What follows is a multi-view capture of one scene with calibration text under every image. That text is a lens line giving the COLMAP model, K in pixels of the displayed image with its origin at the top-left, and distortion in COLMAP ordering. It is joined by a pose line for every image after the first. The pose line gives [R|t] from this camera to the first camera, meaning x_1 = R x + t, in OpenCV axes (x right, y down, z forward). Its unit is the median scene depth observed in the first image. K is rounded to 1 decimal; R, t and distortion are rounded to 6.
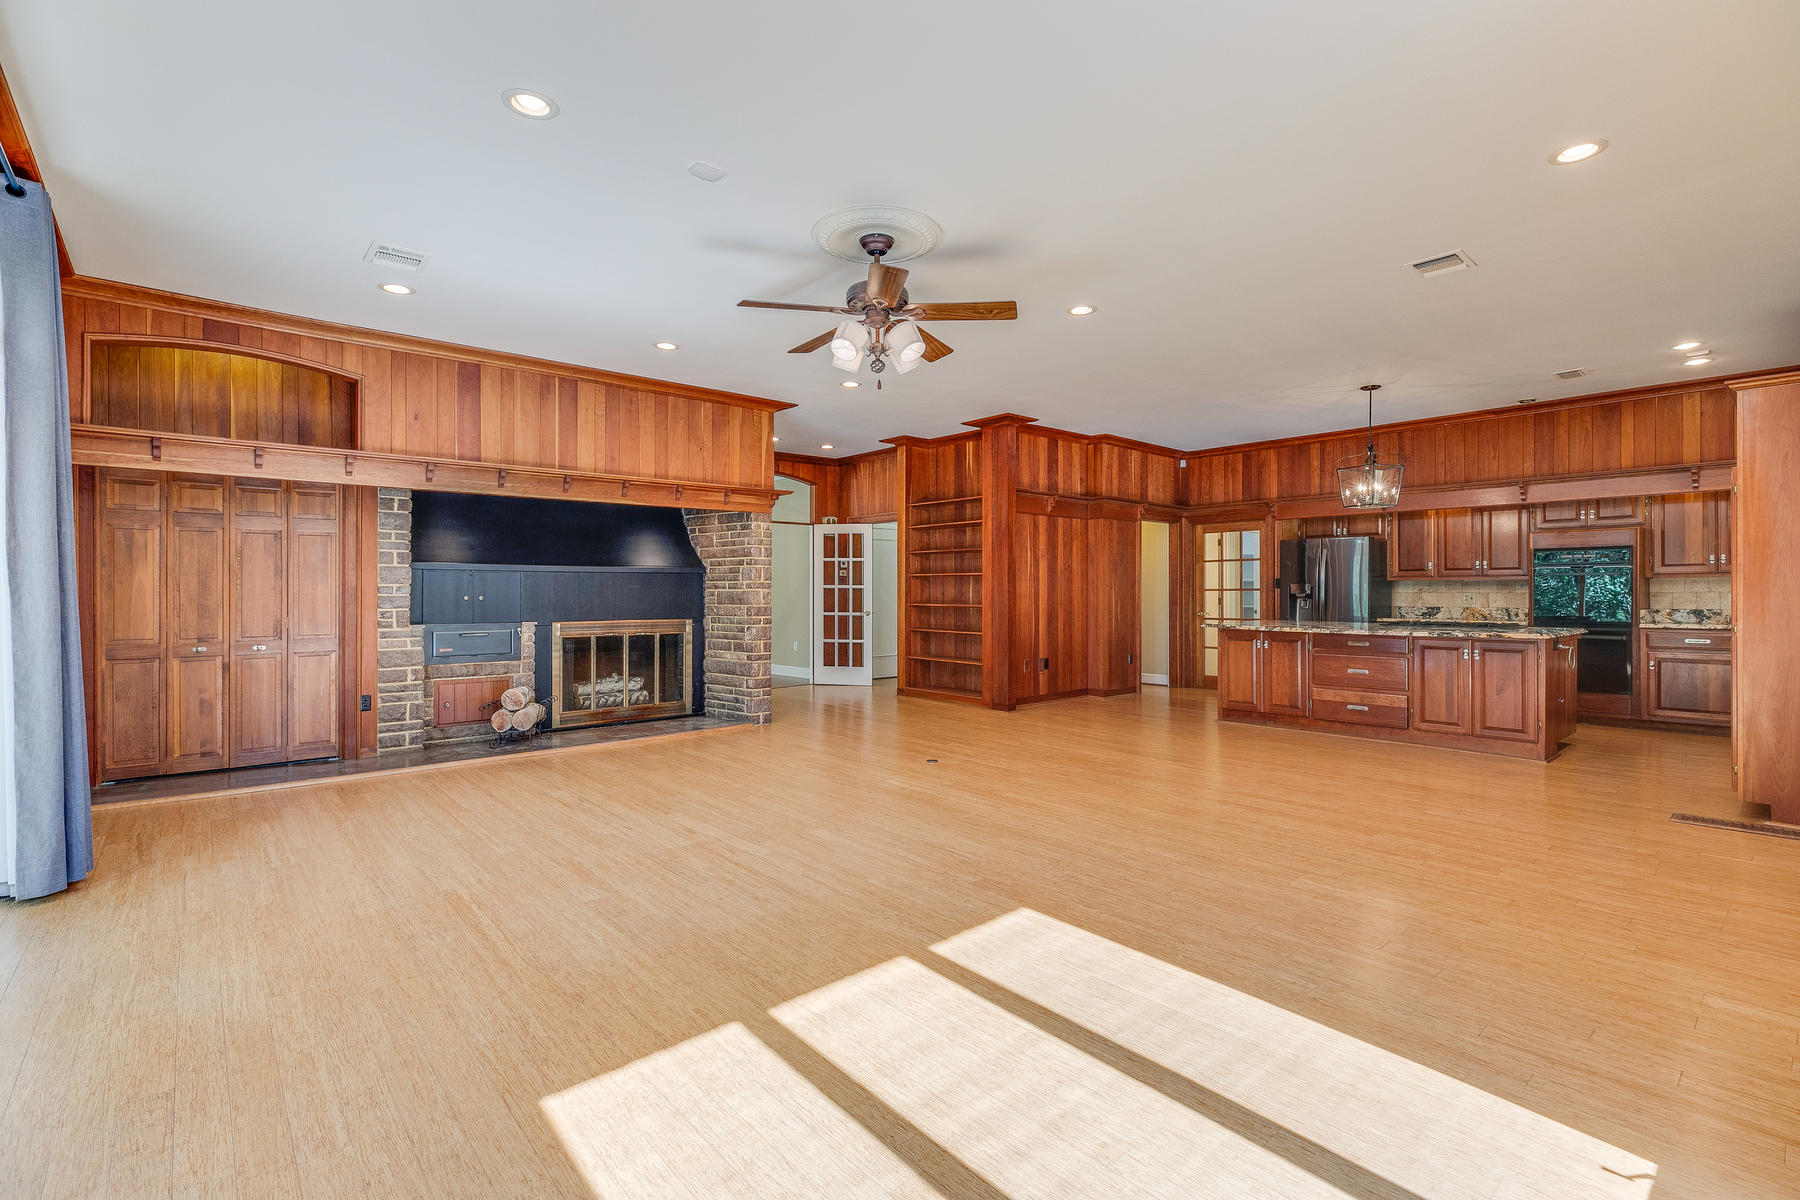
lens RADIAL K [[802.0, 0, 902.4], [0, 802.0, 596.3], [0, 0, 1]] dist [0.001856, 0.000196]
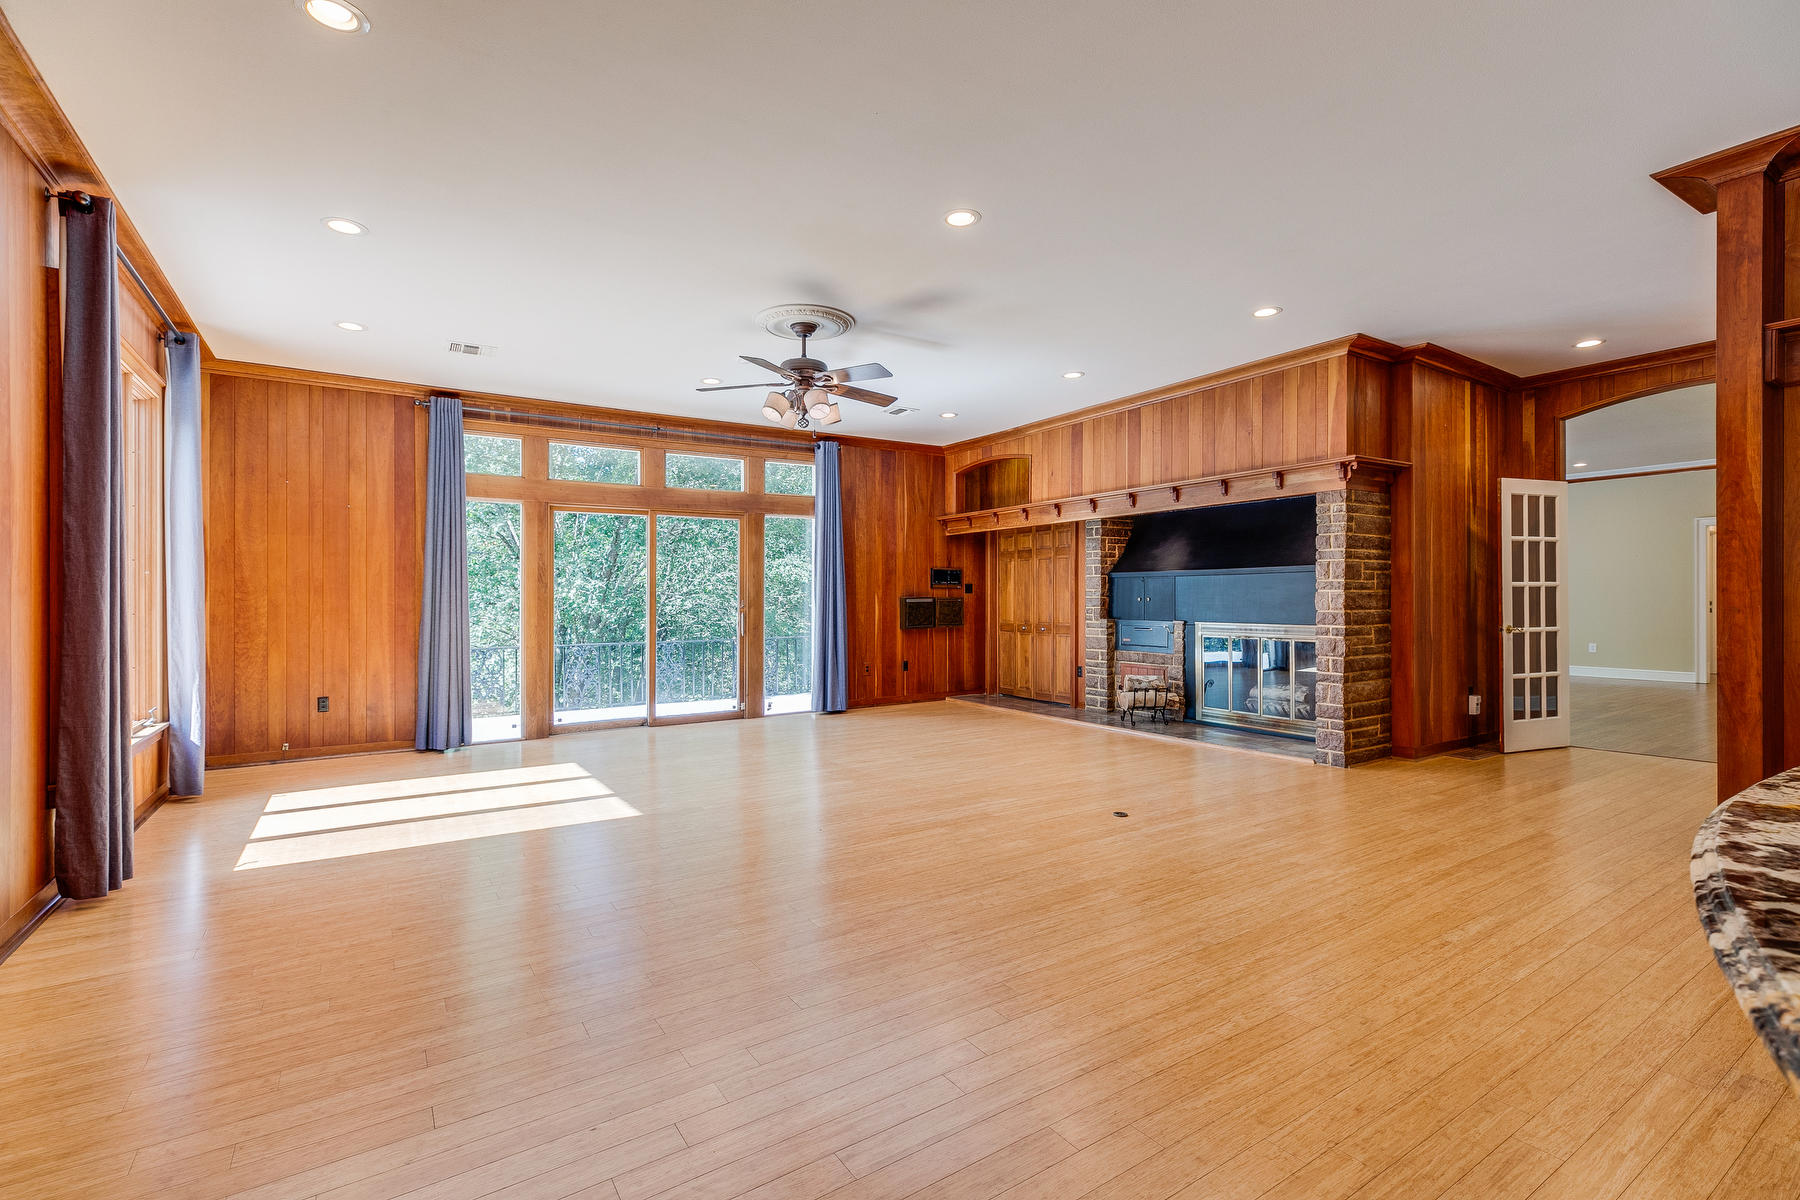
lens RADIAL K [[810.0, 0, 902.0], [0, 810.0, 589.4], [0, 0, 1]] dist [0.001835, -0.000058]
pose [[-0.129706, -0.007331, -0.991525, 0.541540], [0.001254, 0.999971, -0.007558, -0.003277], [0.991552, -0.002224, -0.129693, 0.577891]]
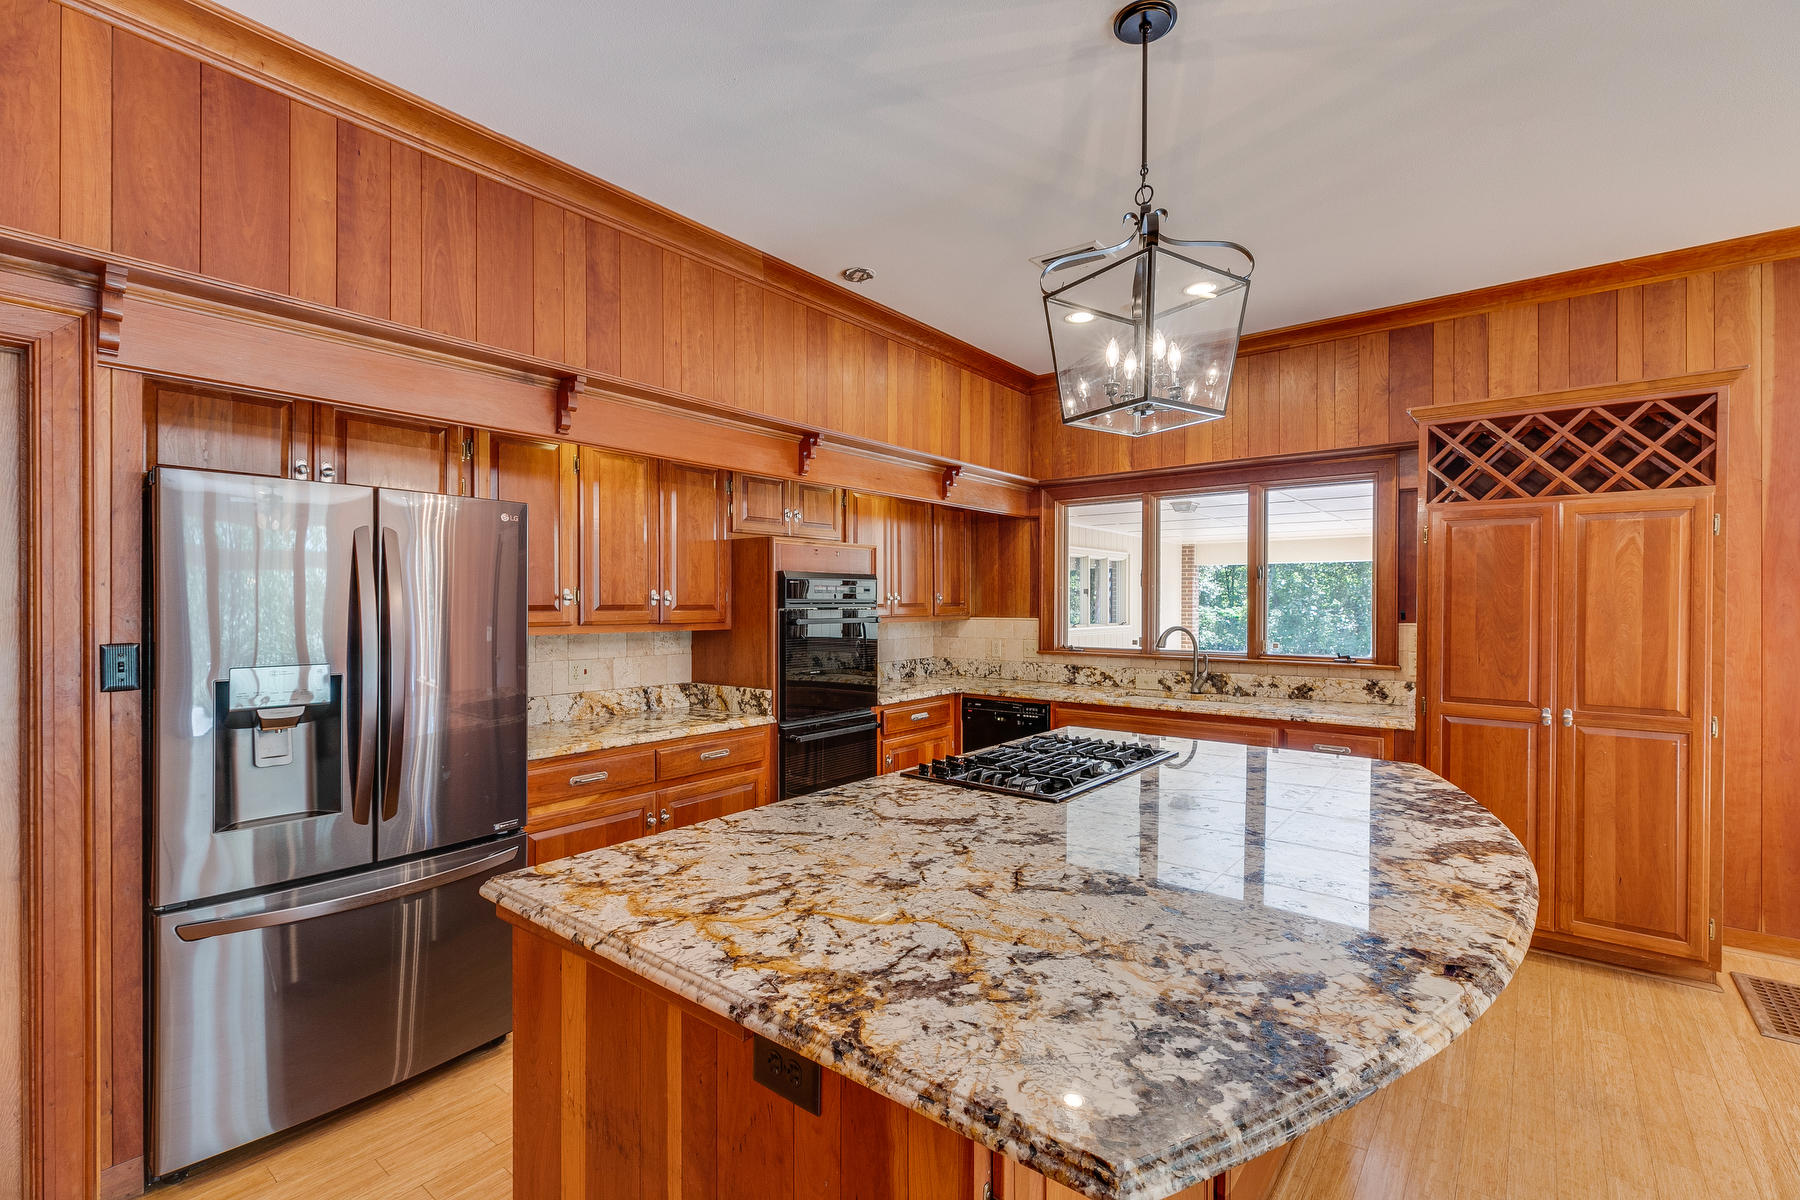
lens RADIAL K [[803.9, 0, 898.0], [0, 803.9, 604.3], [0, 0, 1]] dist [0.002531, 0.000320]
pose [[-0.183640, -0.003705, 0.982987, 0.232078], [0.004802, 0.999978, 0.004666, -0.034444], [-0.982982, 0.005577, -0.183618, 0.874725]]
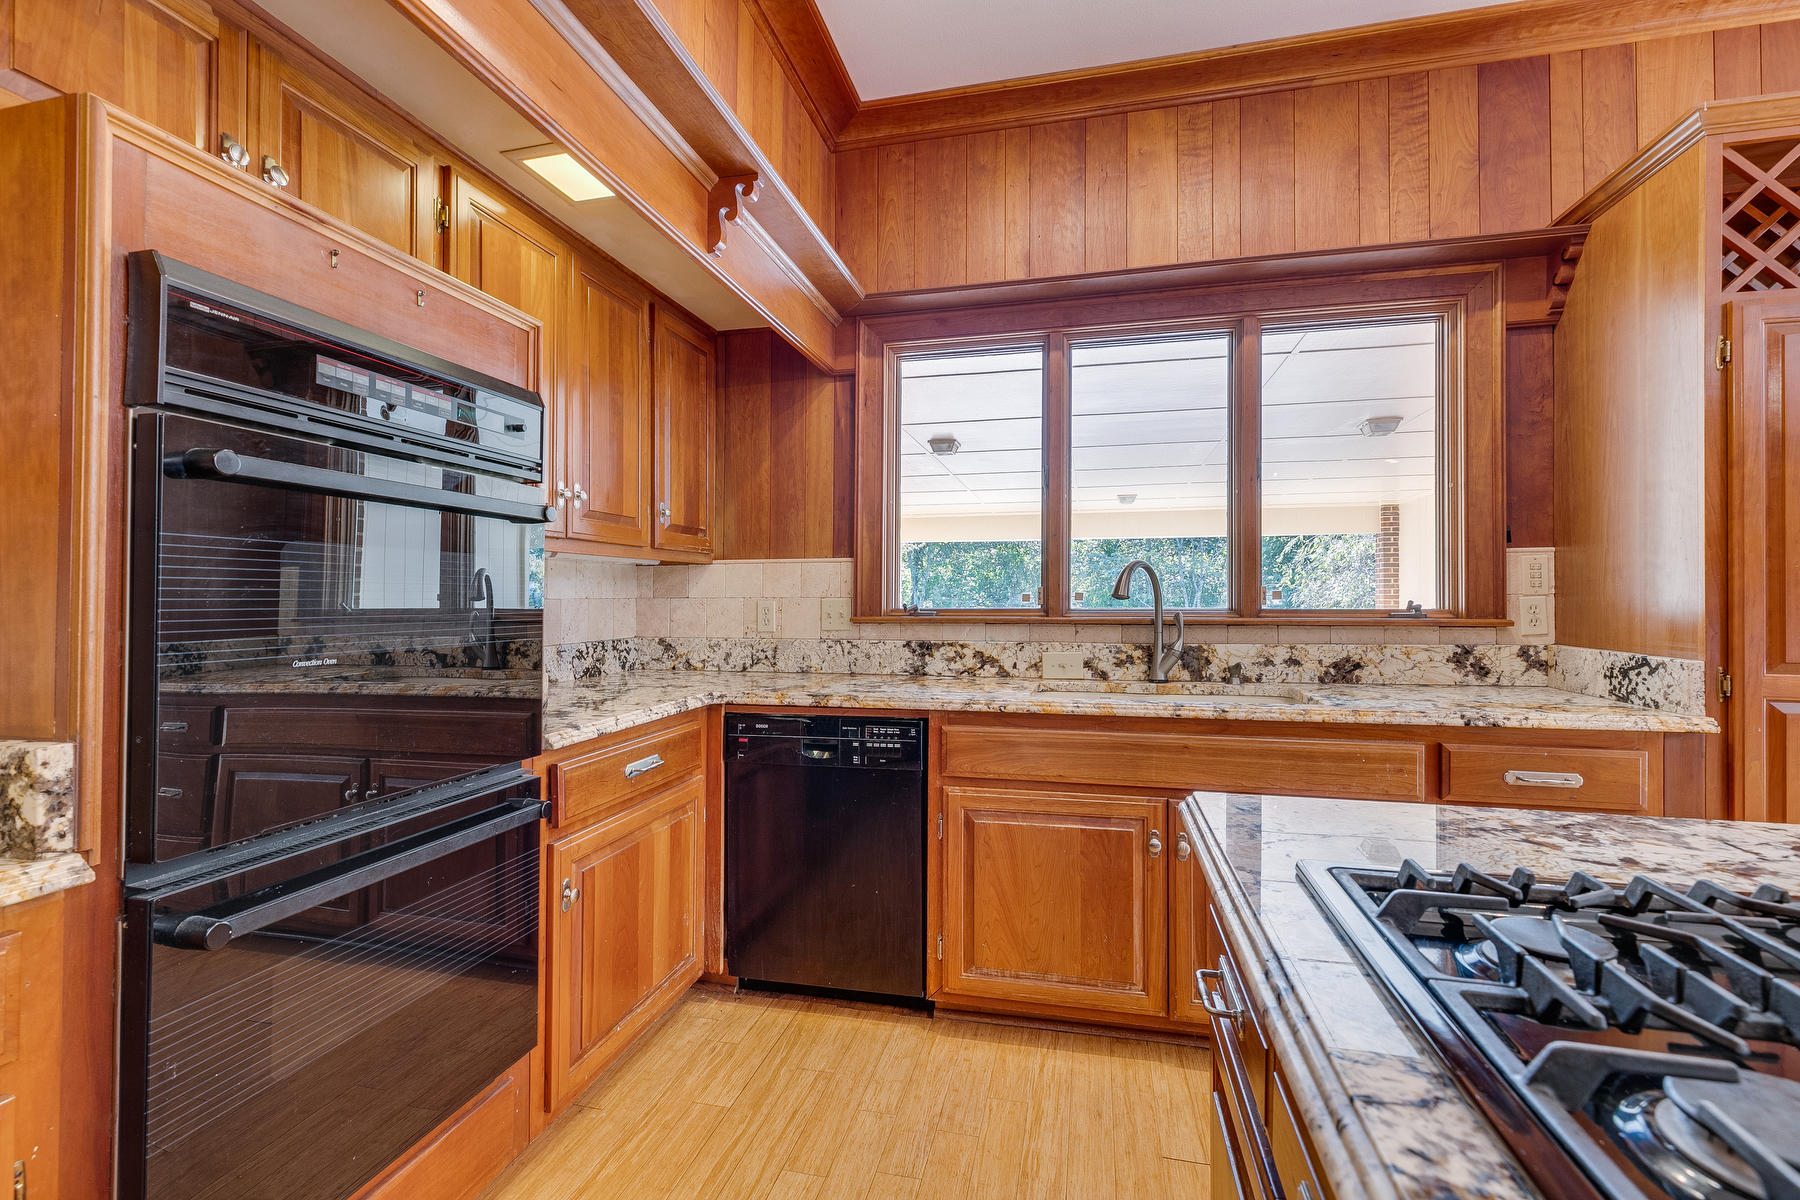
lens RADIAL K [[810.0, 0, 902.0], [0, 810.0, 589.4], [0, 0, 1]] dist [0.001835, -0.000058]
pose [[-0.587417, 0.010352, 0.809218, 0.527543], [0.004312, 0.999944, -0.009662, -0.004342], [-0.809273, -0.002187, -0.587429, 0.837760]]
